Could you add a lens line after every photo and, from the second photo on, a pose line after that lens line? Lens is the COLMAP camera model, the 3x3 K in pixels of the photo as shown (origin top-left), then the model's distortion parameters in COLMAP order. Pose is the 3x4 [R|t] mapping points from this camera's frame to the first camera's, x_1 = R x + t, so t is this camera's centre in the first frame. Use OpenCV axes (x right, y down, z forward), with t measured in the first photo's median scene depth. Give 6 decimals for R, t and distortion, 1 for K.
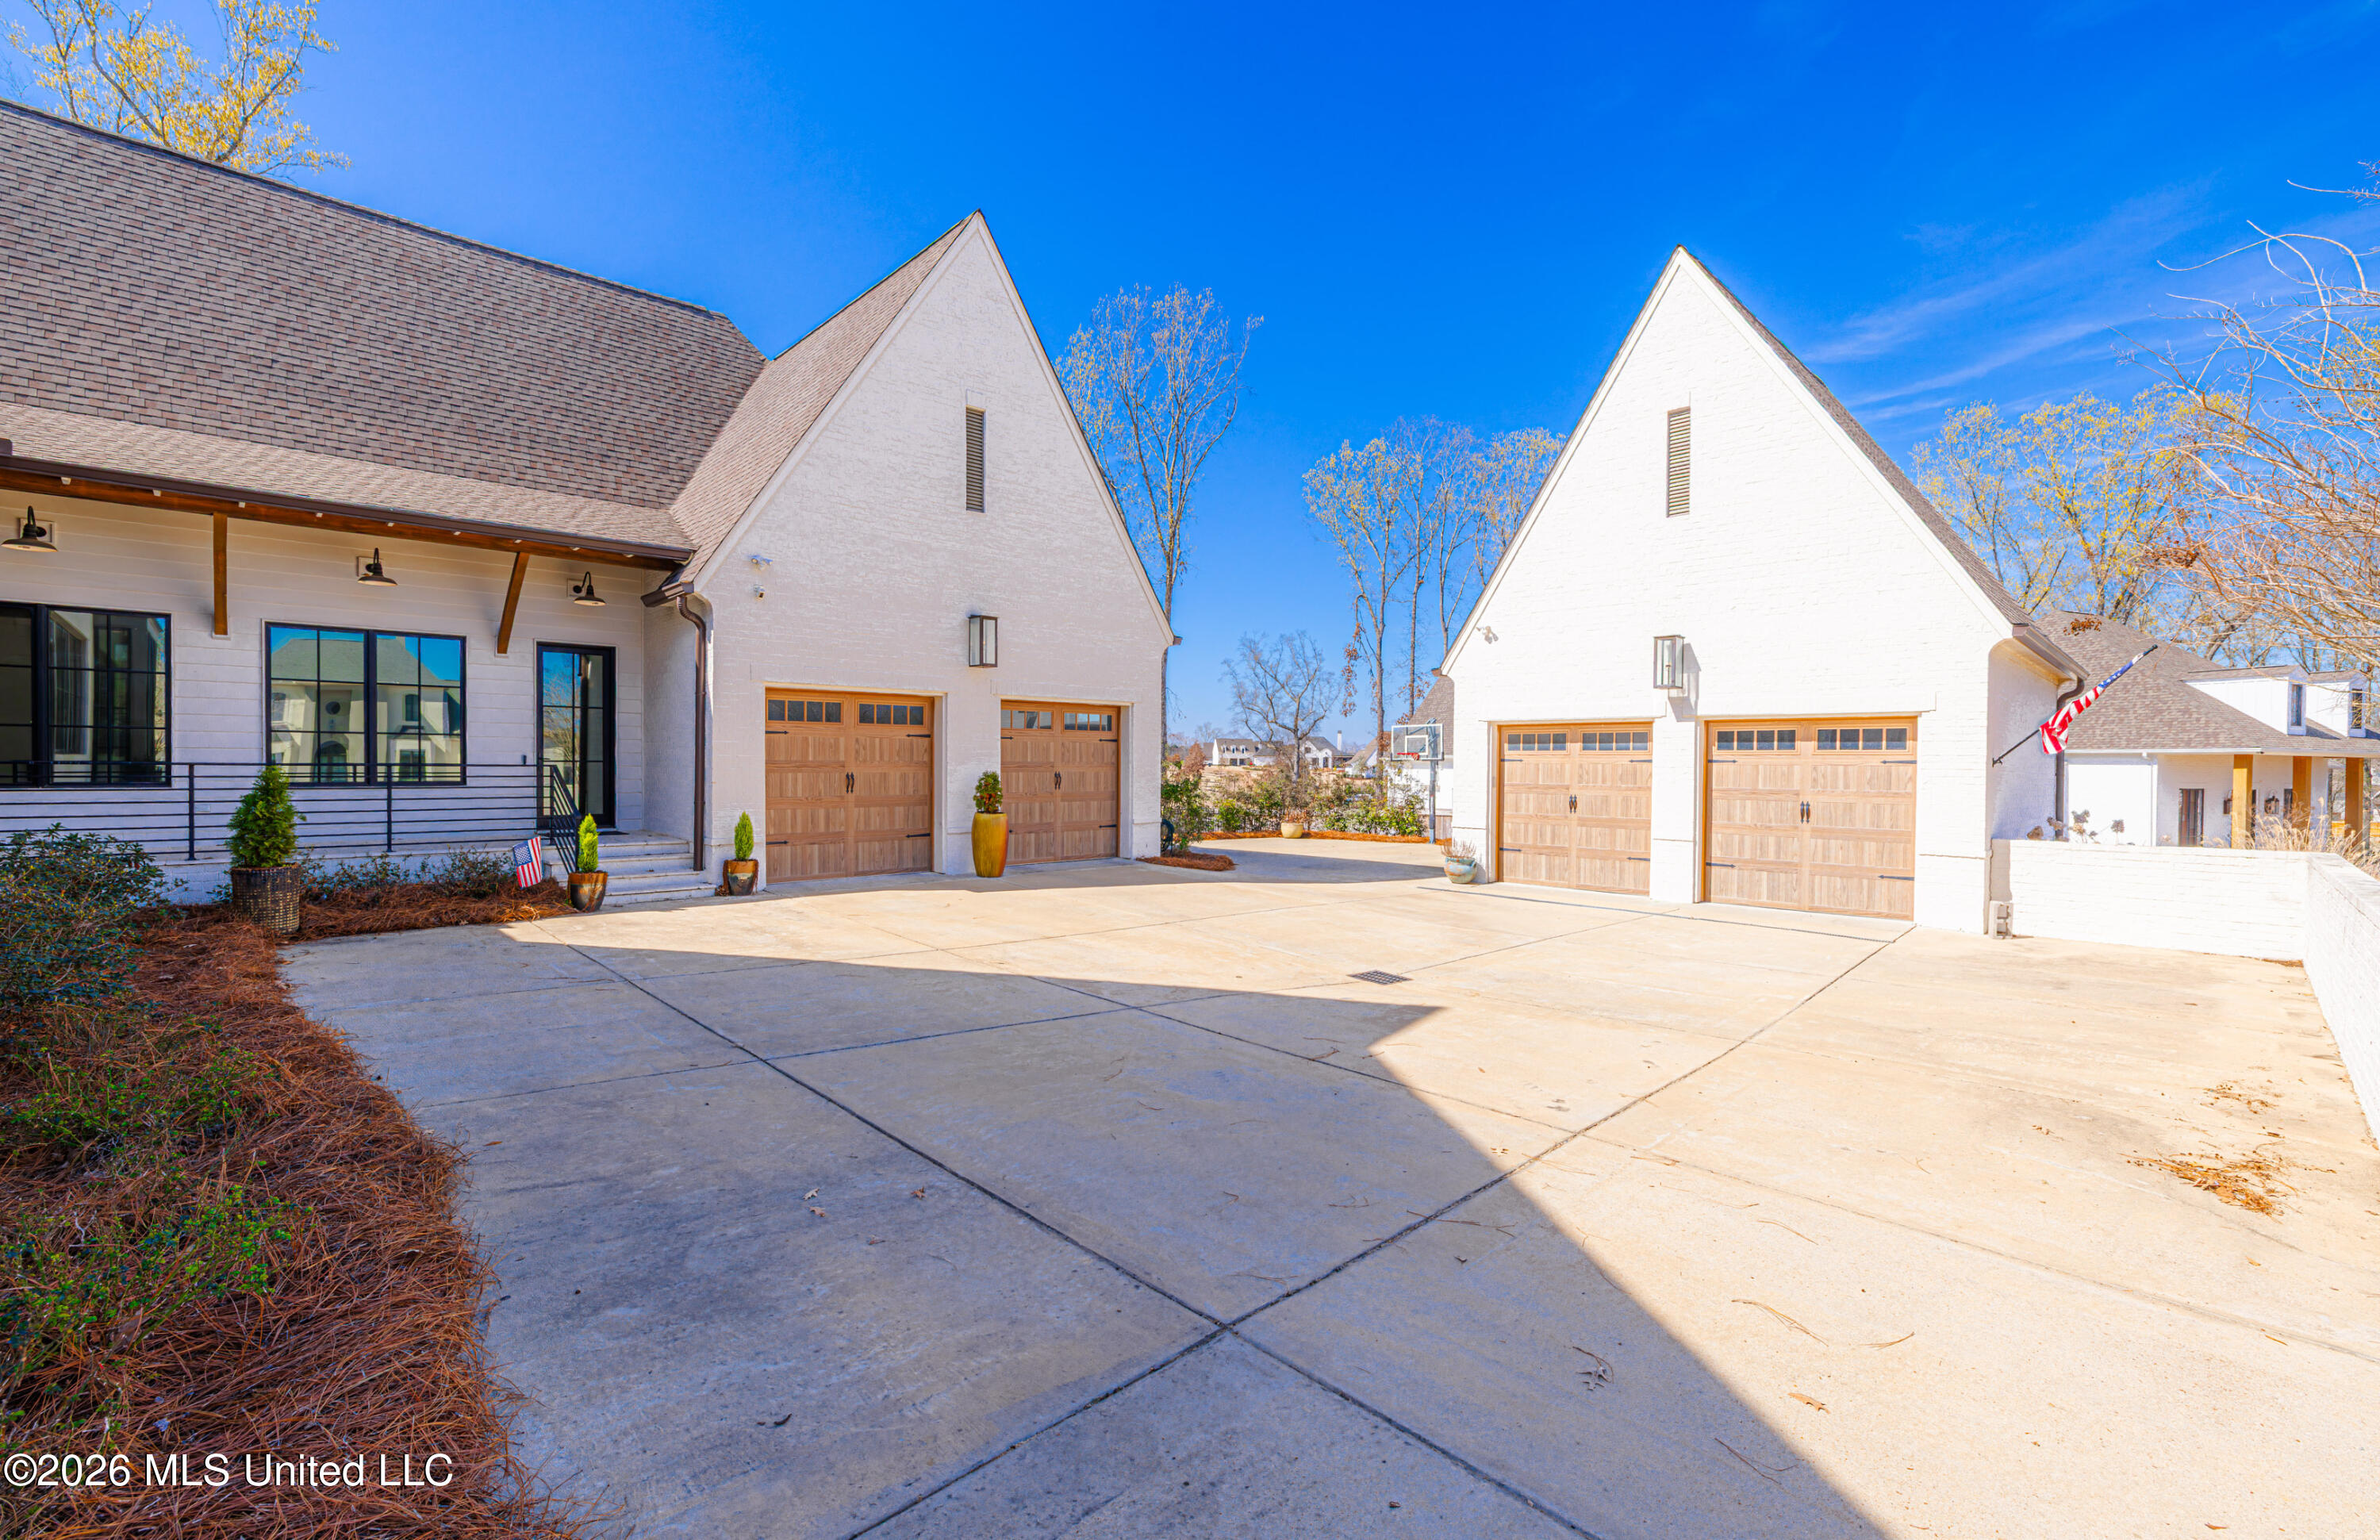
lens RADIAL K [[1043.5, 0, 1193.4], [0, 1043.5, 779.1], [0, 0, 1]] dist [0.002994, 0.000523]
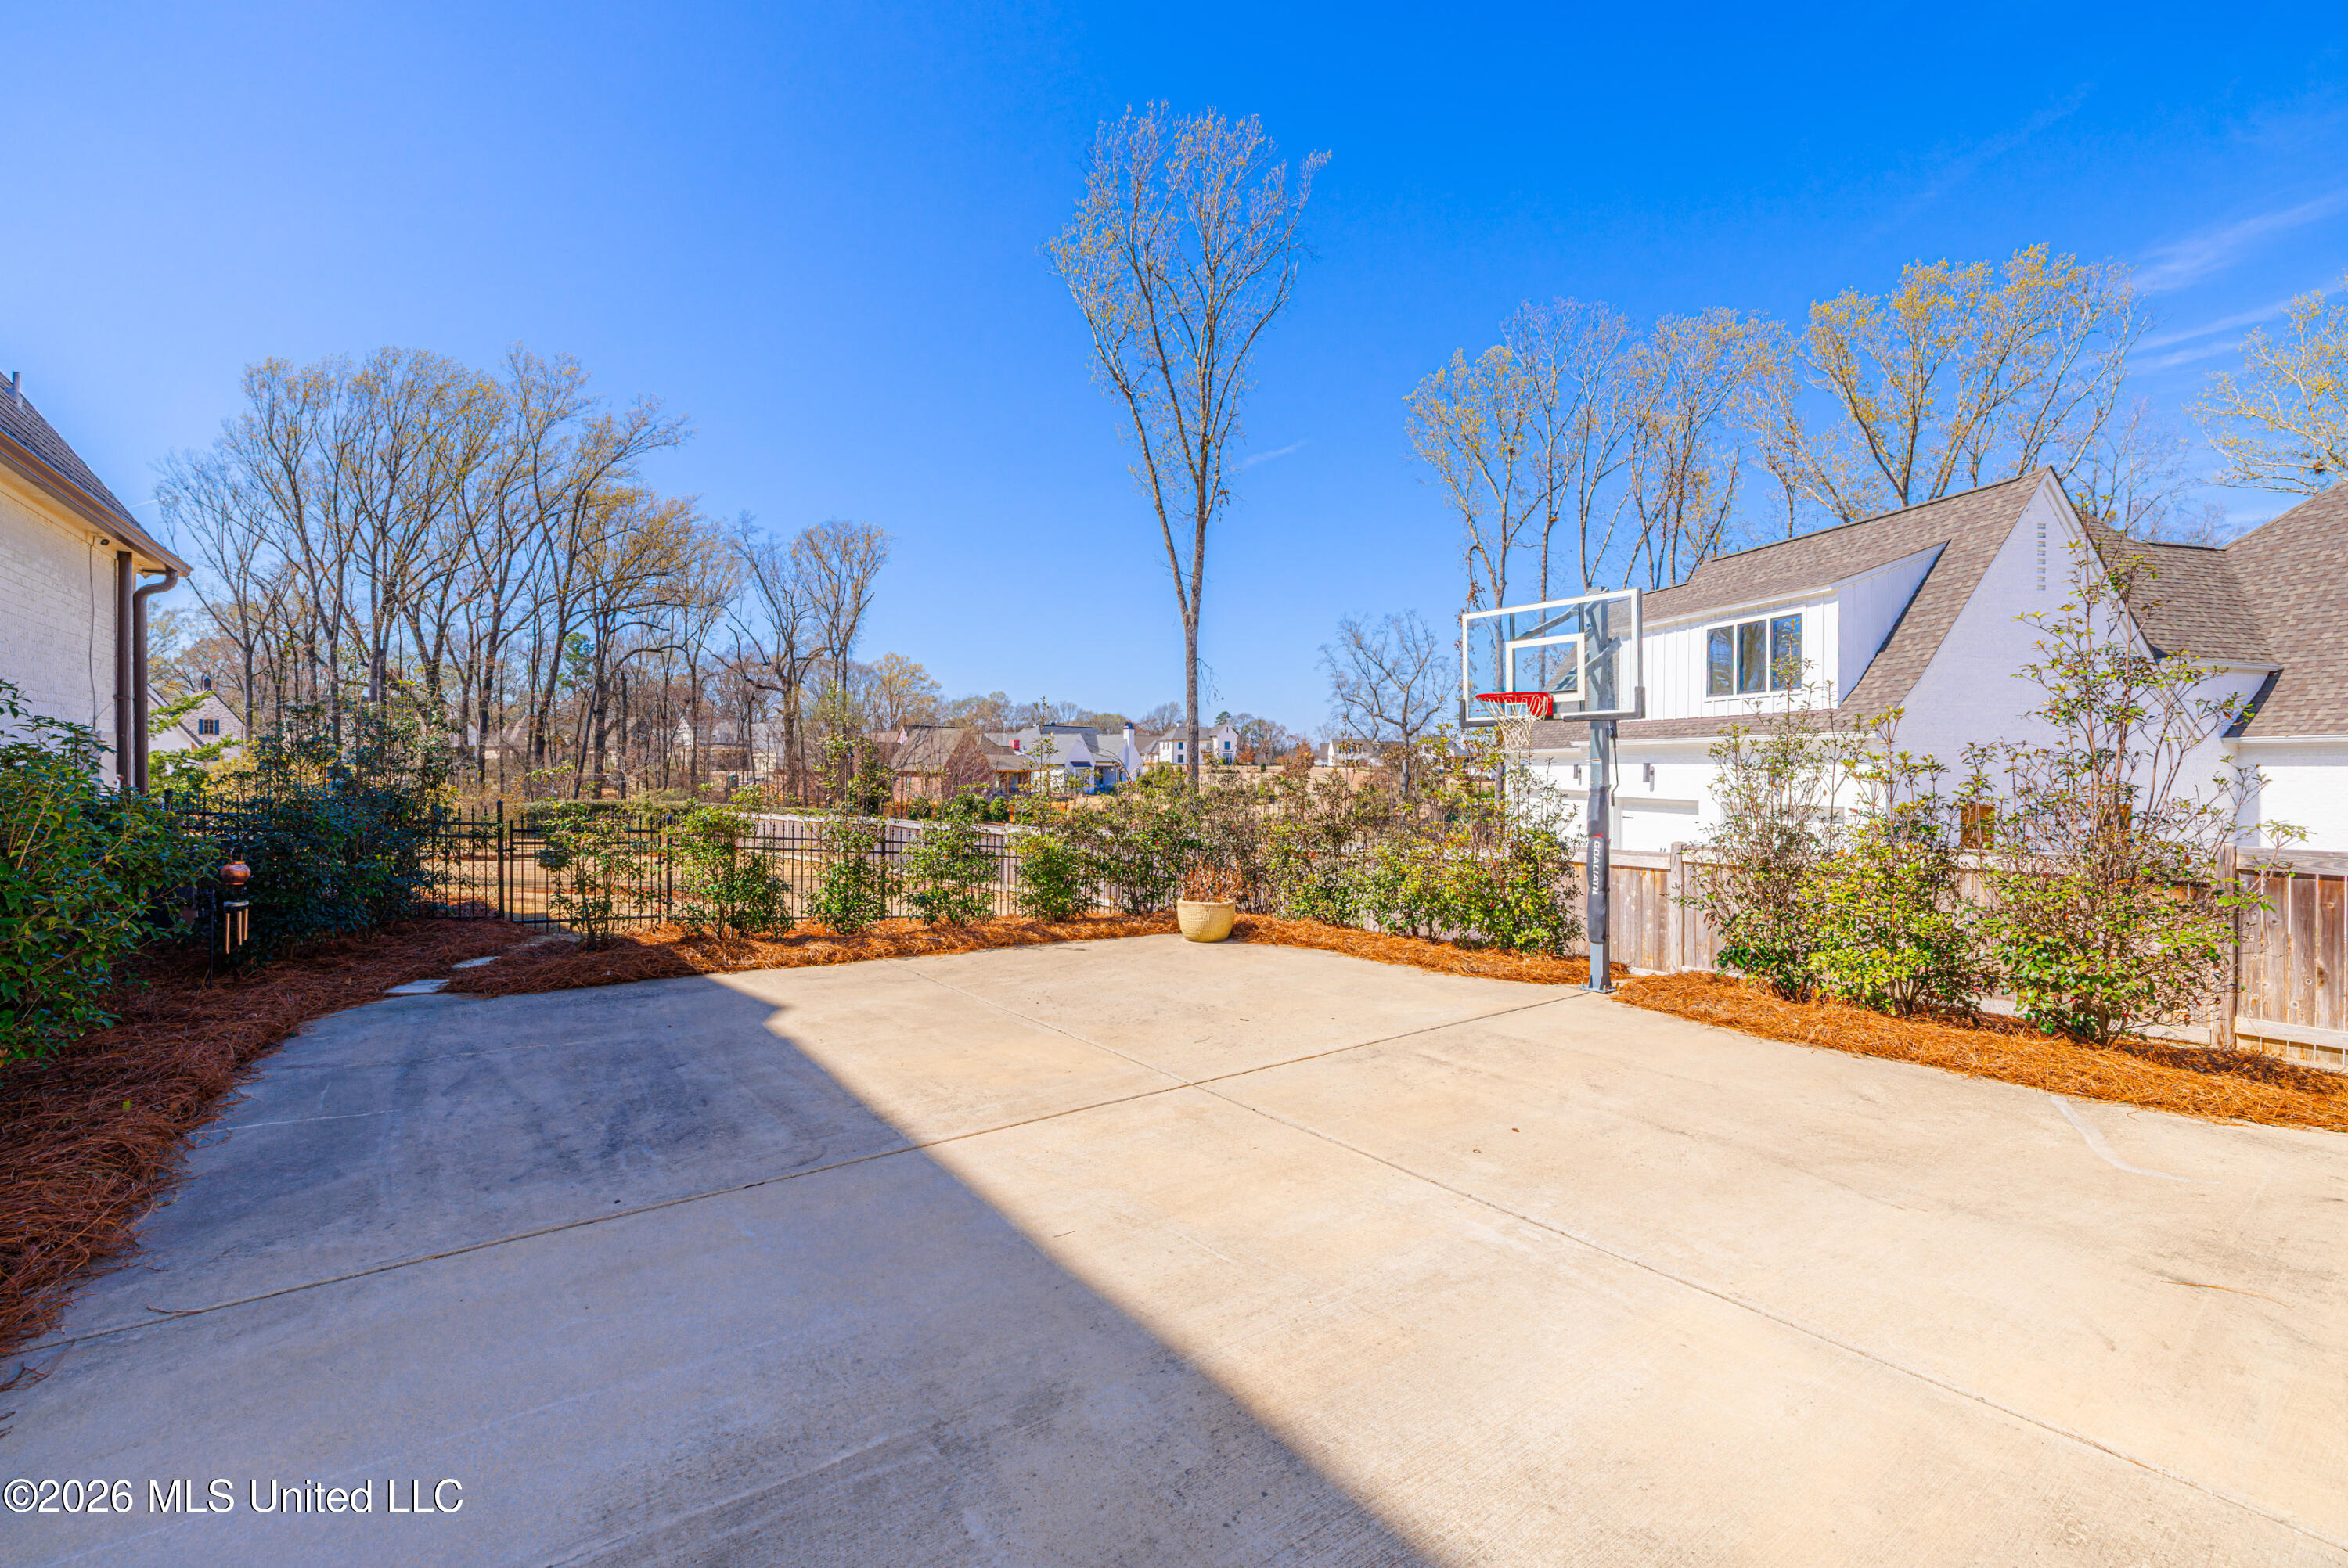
lens RADIAL K [[1002.4, 0, 1179.9], [0, 1002.4, 781.2], [0, 0, 1]] dist [-0.016185, 0.000089]
pose [[0.989837, 0.001898, -0.142192, 0.141394], [-0.001832, 0.999998, 0.000602, -0.001051], [0.142192, -0.000335, 0.989839, 0.658935]]
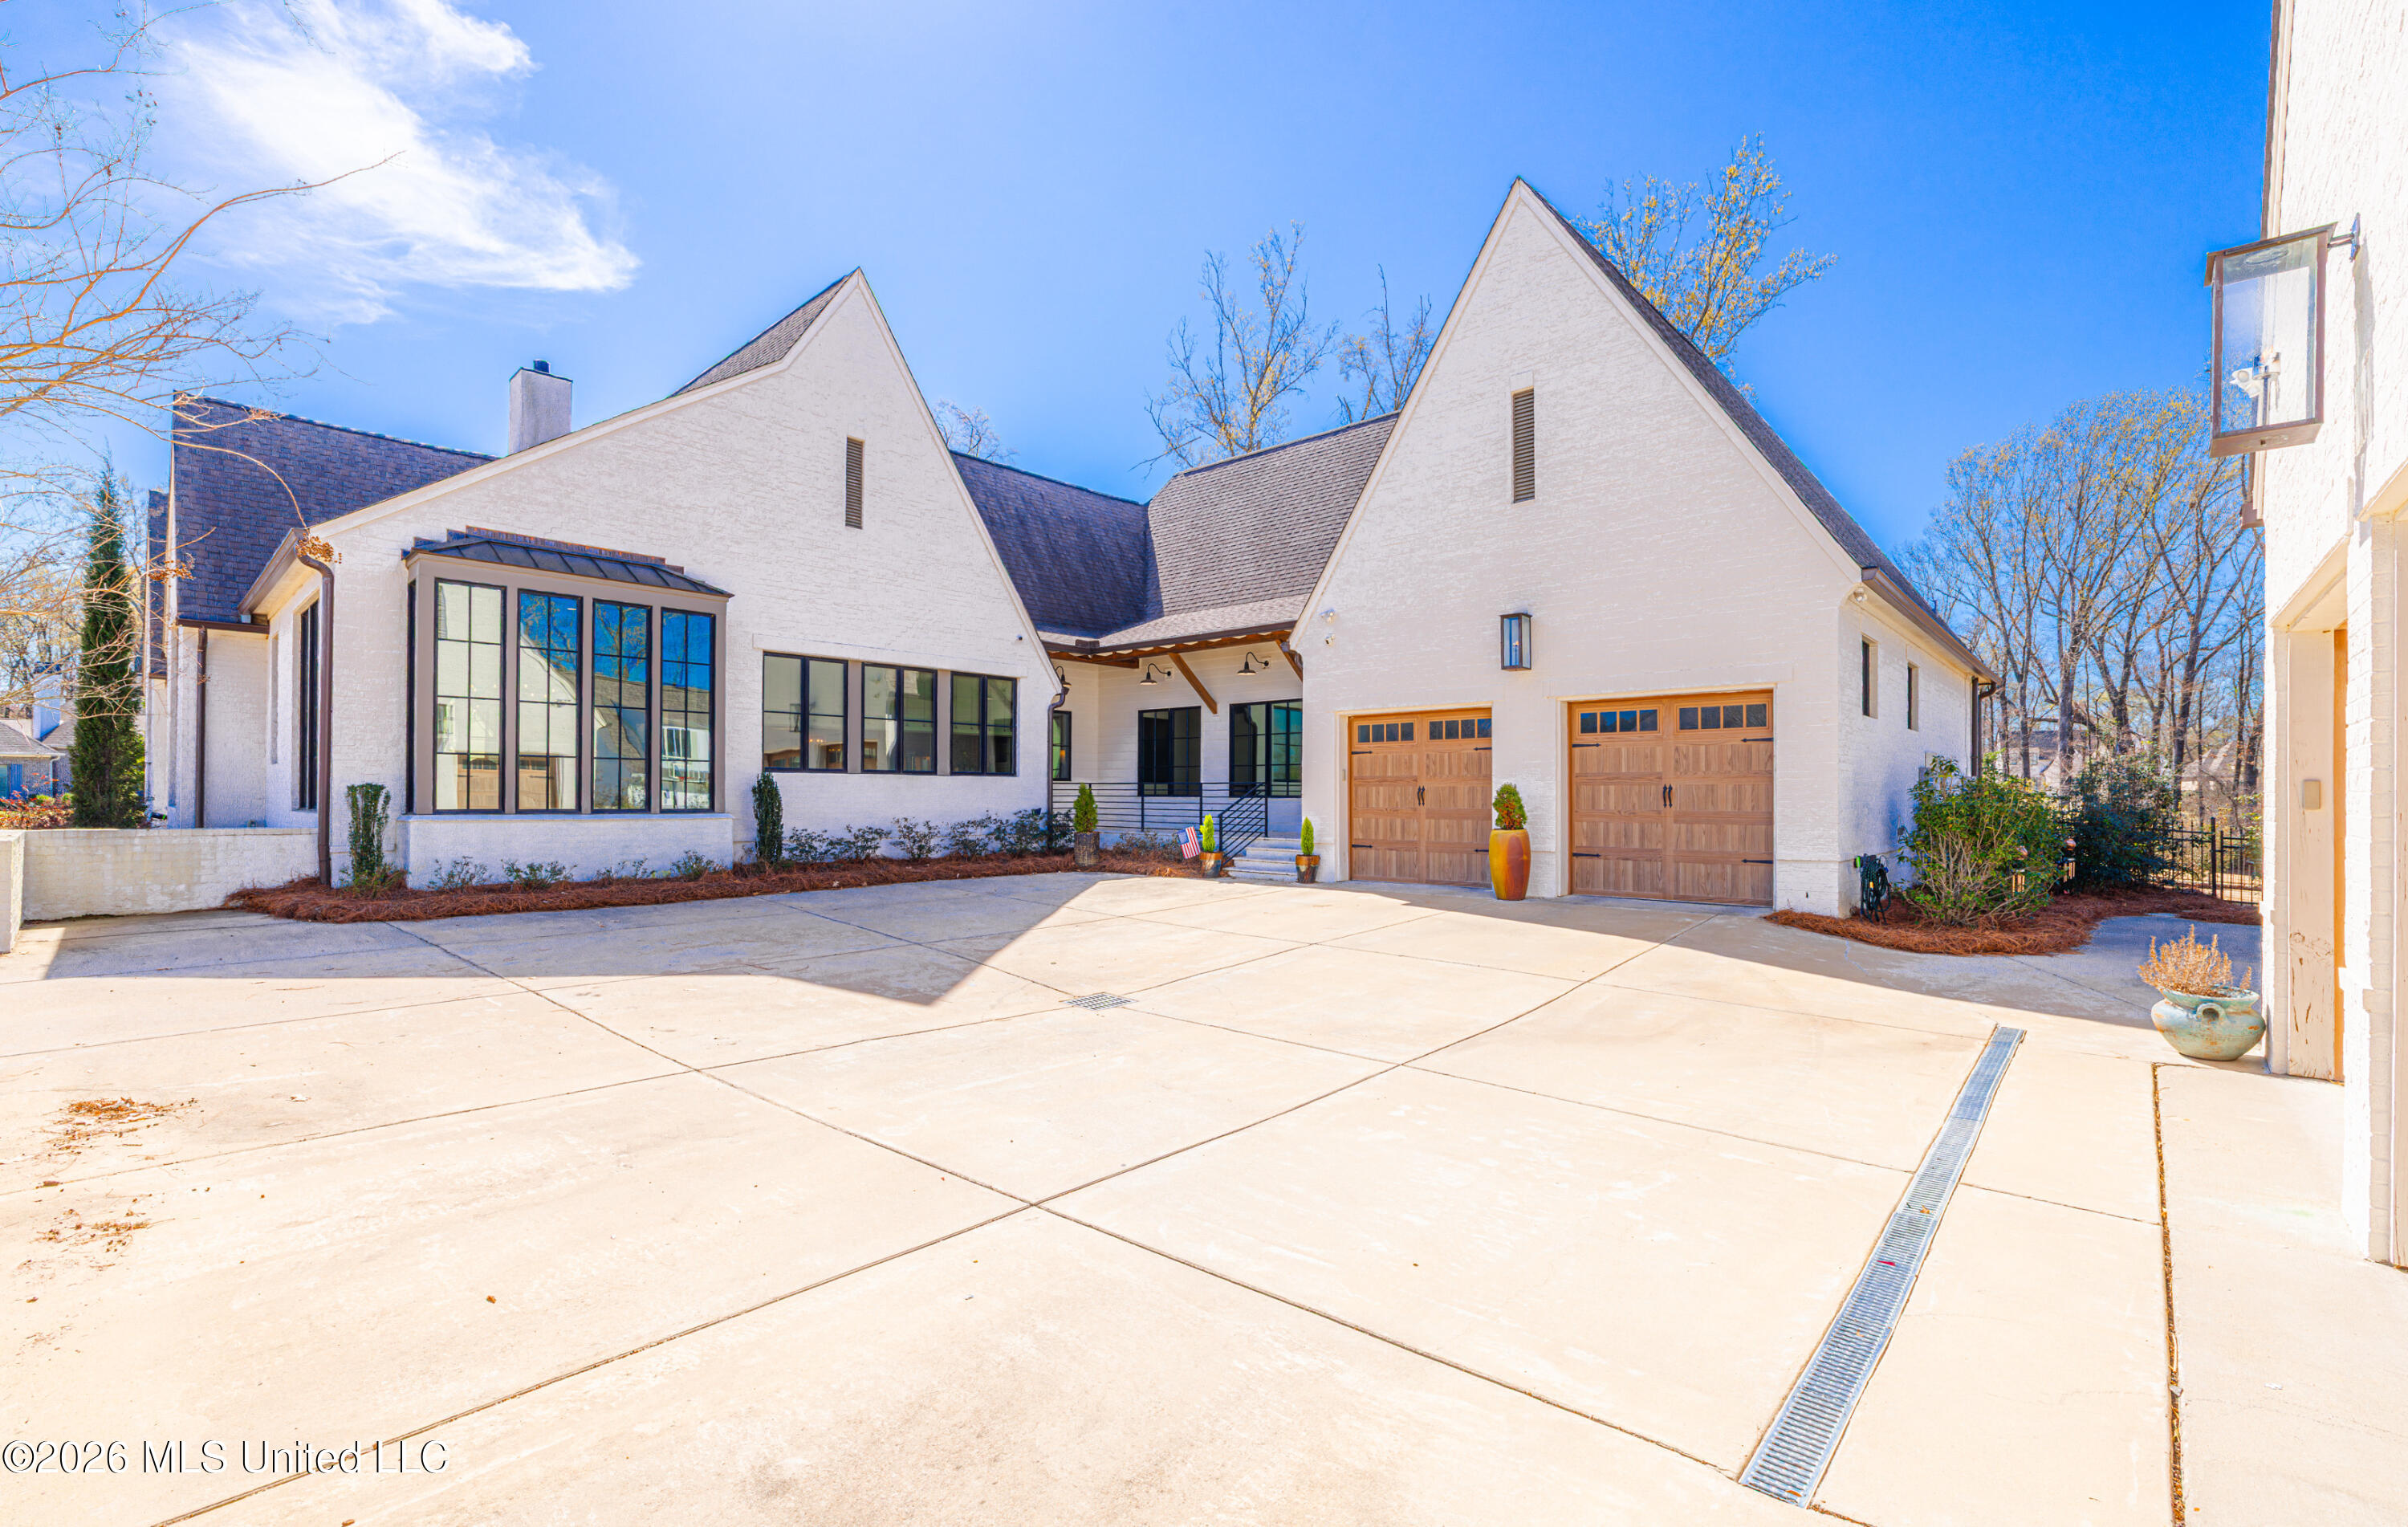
lens RADIAL K [[1053.7, 0, 1201.6], [0, 1053.7, 781.4], [0, 0, 1]] dist [0.002282, 0.001056]
pose [[0.074009, -0.015897, -0.997131, 0.394512], [-0.015453, 0.999735, -0.017086, 0.005785], [0.997138, 0.016673, 0.073744, 0.372755]]
